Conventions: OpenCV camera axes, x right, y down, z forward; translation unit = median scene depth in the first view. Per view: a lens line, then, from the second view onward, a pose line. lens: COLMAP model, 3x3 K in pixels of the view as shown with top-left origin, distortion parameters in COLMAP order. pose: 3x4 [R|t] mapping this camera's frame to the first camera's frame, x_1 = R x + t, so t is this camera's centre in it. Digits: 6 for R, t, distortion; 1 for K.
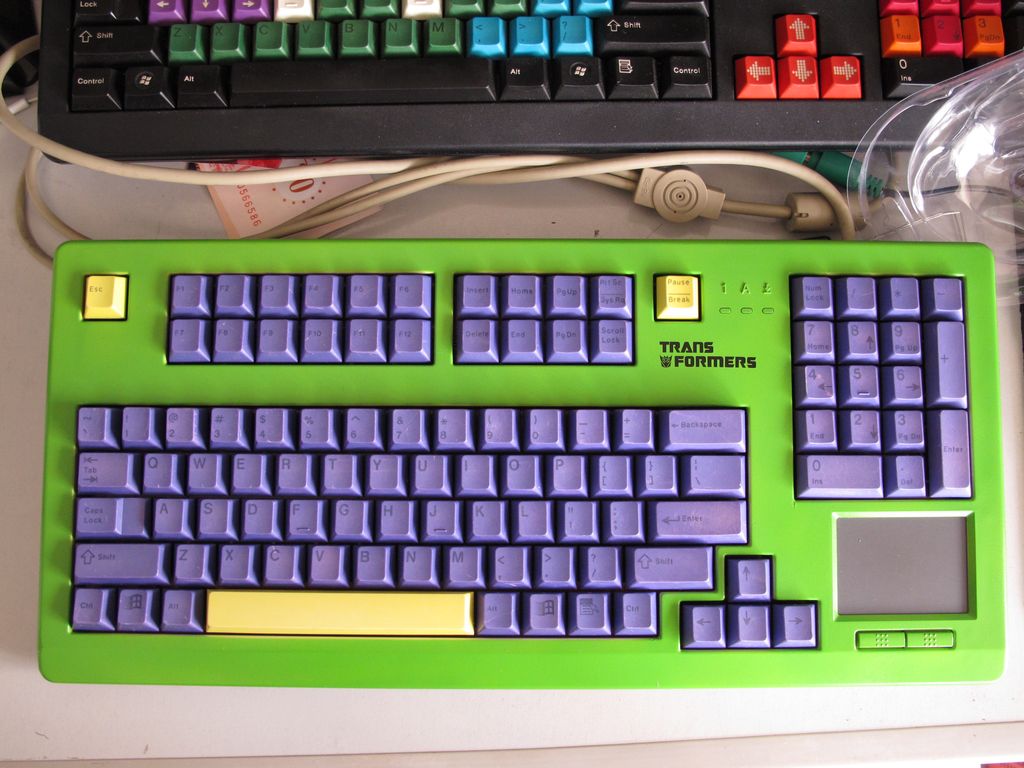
lens RADIAL K [[1083.8, 0, 520.8], [0, 1083.8, 380.6], [0, 0, 1]] dist [-0.108898, 0.000000]
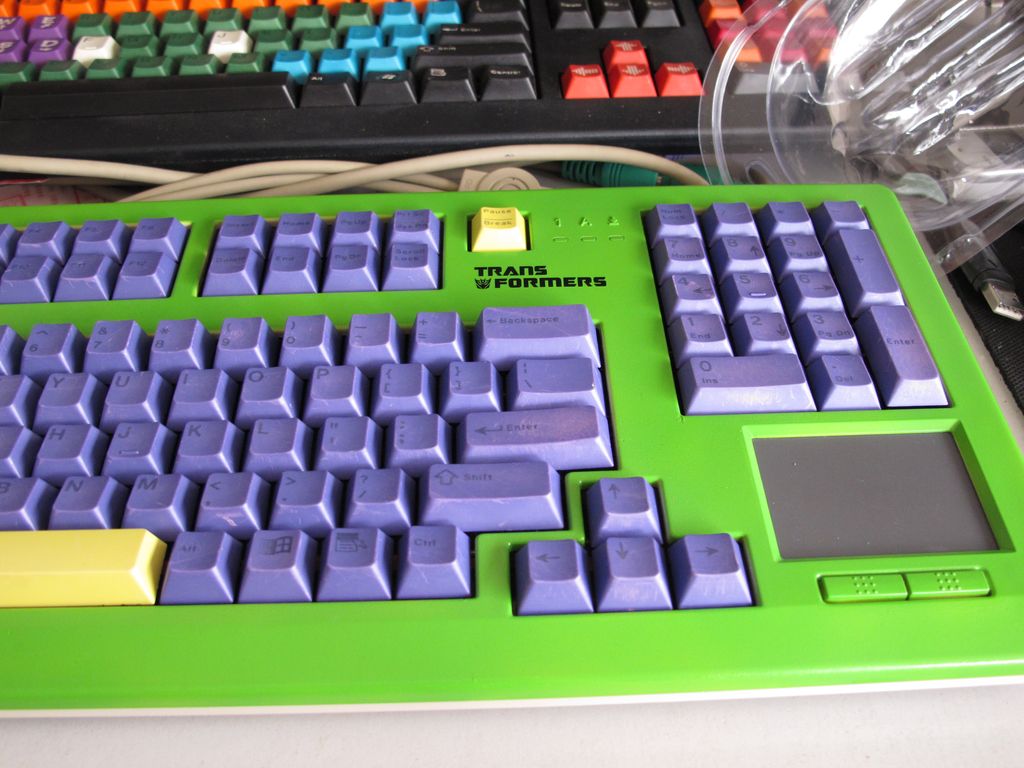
lens RADIAL K [[1083.8, 0, 513.5], [0, 1083.8, 386.1], [0, 0, 1]] dist [-0.108898, 0.000000]
pose [[0.999360, -0.025735, 0.024826, 0.135054], [0.035641, 0.773096, -0.633287, 0.503846], [-0.002895, 0.633767, 0.773519, 0.474356]]
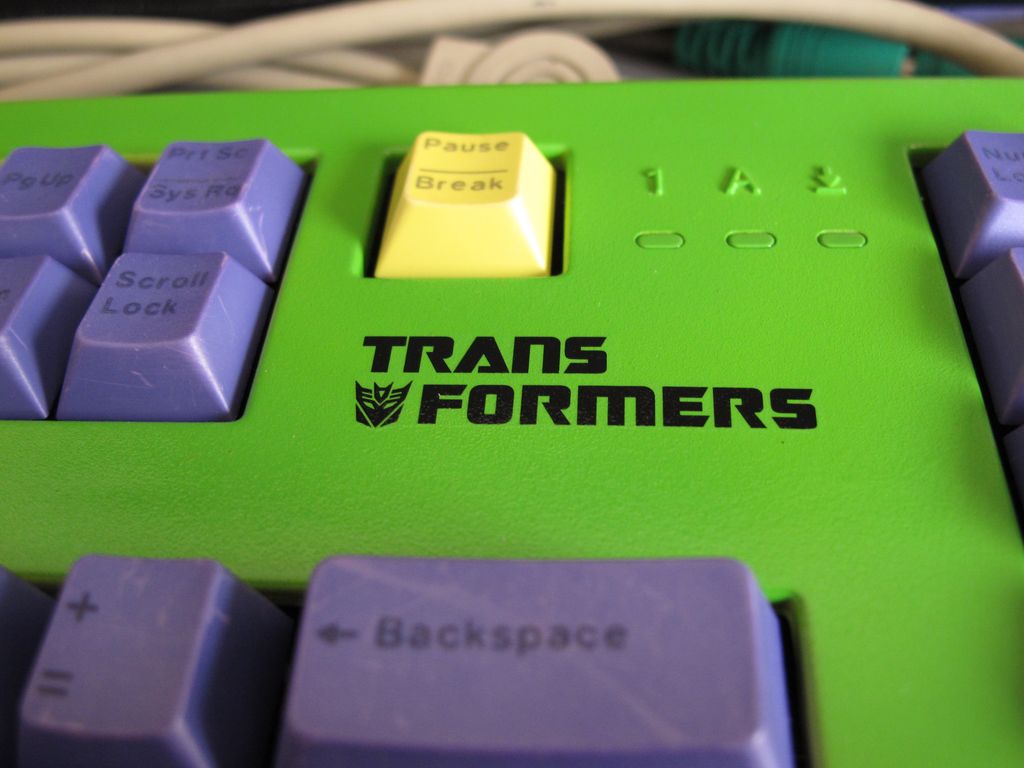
lens RADIAL K [[1083.8, 0, 519.1], [0, 1083.8, 391.8], [0, 0, 1]] dist [-0.108898, 0.000000]
pose [[0.997253, 0.003789, -0.073974, 0.177219], [-0.045478, 0.819607, -0.571119, 0.100003], [0.058466, 0.572914, 0.817527, 0.827745]]
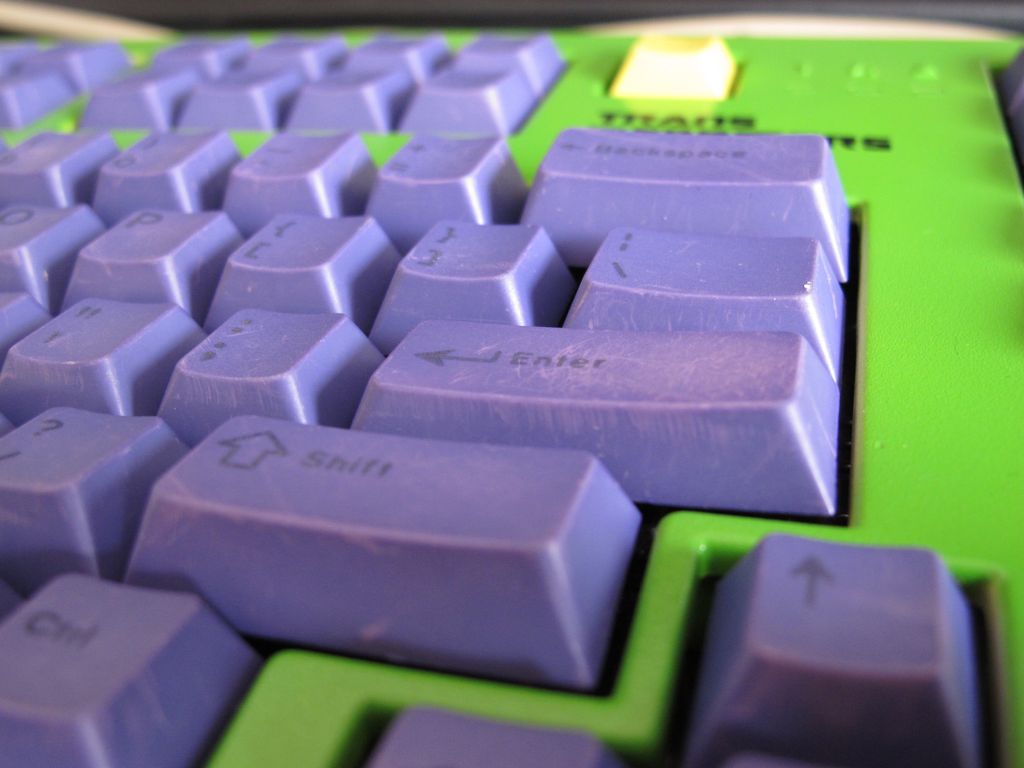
lens RADIAL K [[1083.8, 0, 505.5], [0, 1083.8, 378.1], [0, 0, 1]] dist [-0.108898, 0.000000]
pose [[0.959203, 0.088332, -0.268564, 0.199884], [-0.263363, 0.624607, -0.735191, 0.276739], [0.102807, 0.775928, 0.622388, 0.851912]]
